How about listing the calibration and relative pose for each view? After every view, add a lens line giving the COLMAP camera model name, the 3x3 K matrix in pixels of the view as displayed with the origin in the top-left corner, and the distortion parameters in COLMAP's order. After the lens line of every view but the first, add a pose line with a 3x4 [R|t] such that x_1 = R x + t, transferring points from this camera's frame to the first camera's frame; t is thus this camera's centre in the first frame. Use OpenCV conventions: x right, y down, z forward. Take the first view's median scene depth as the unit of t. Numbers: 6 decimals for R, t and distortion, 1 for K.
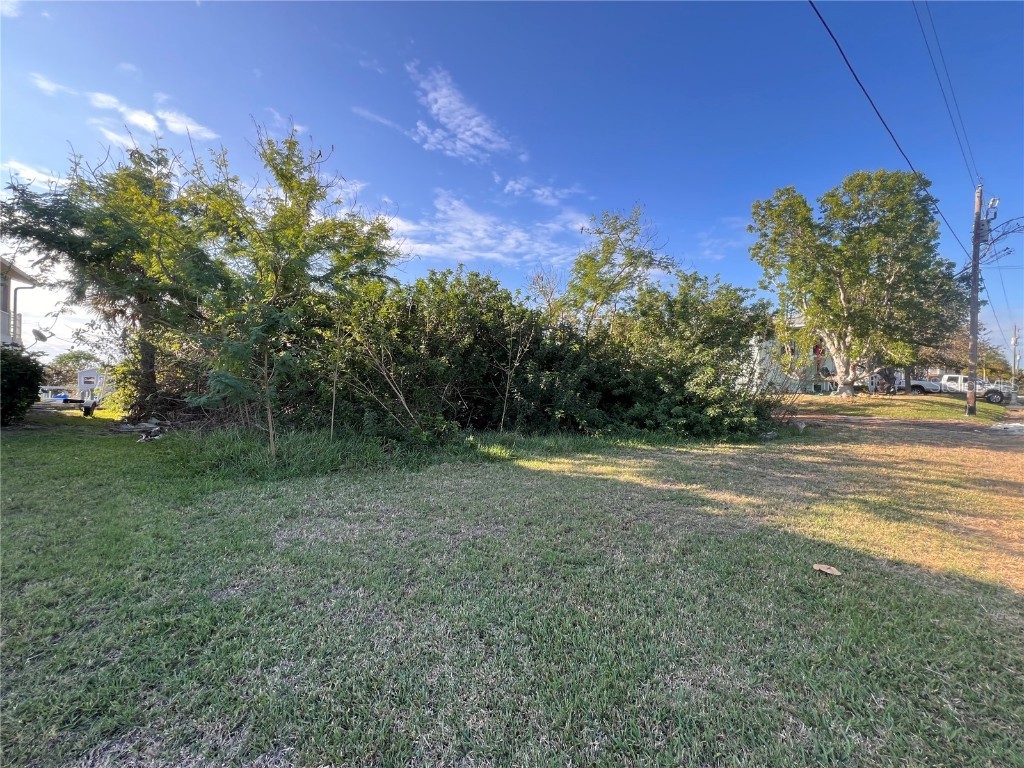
lens RADIAL K [[406.6, 0, 512.0], [0, 406.6, 384.0], [0, 0, 1]] dist [-0.000549, 0.000161]
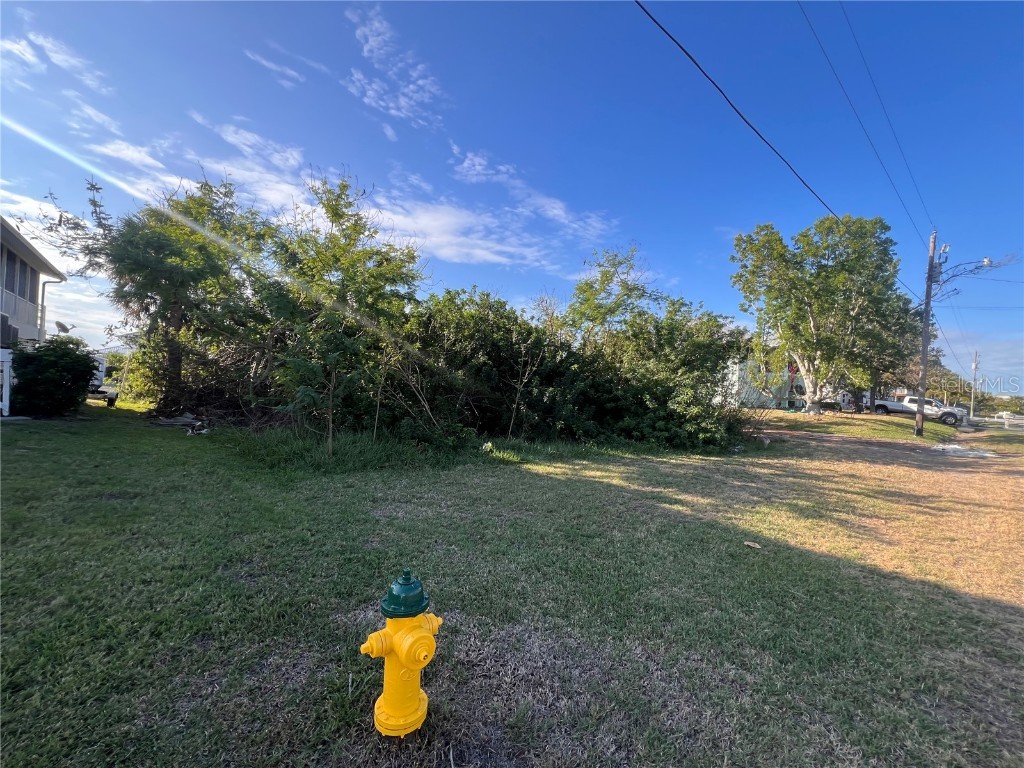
lens RADIAL K [[410.9, 0, 512.0], [0, 410.9, 384.0], [0, 0, 1]] dist [-0.001990, 0.000073]
pose [[0.998446, 0.042091, 0.036513, -0.048166], [-0.042054, 0.999114, -0.001772, -0.024655], [-0.036555, 0.000233, 0.999332, -0.118926]]
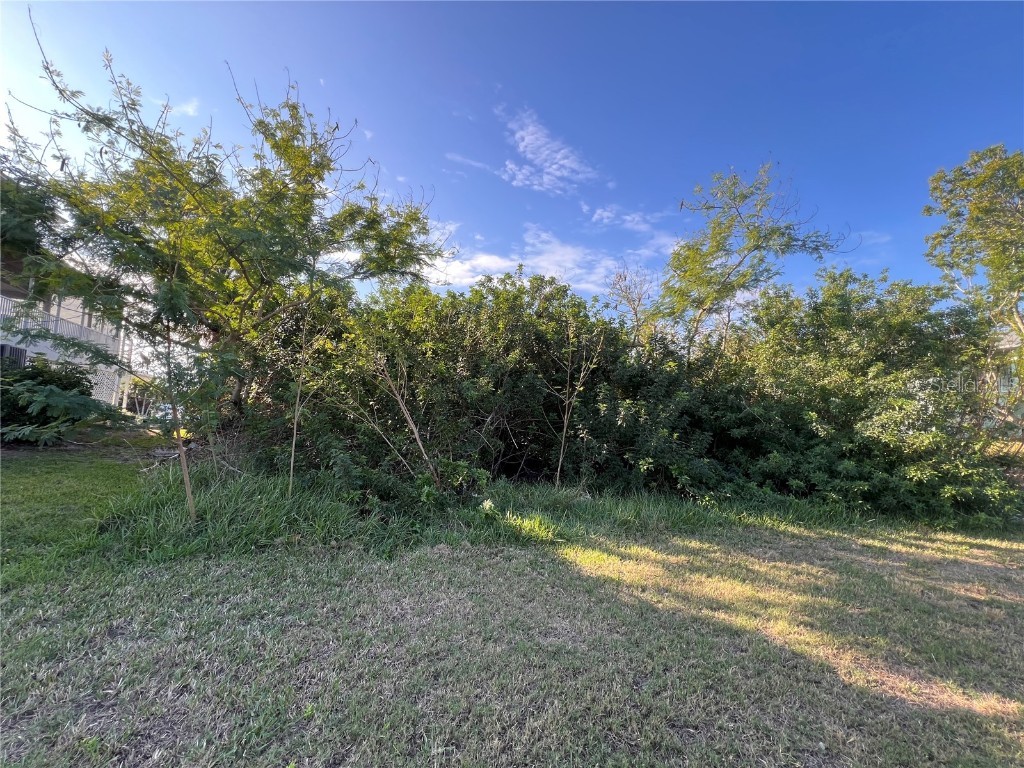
lens RADIAL K [[412.7, 0, 512.0], [0, 412.7, 384.0], [0, 0, 1]] dist [0.008969, 0.000135]
pose [[0.977834, 0.010540, -0.209114, 0.030730], [-0.026448, 0.996950, -0.073426, -0.001053], [0.207703, 0.077330, 0.975131, 0.207414]]
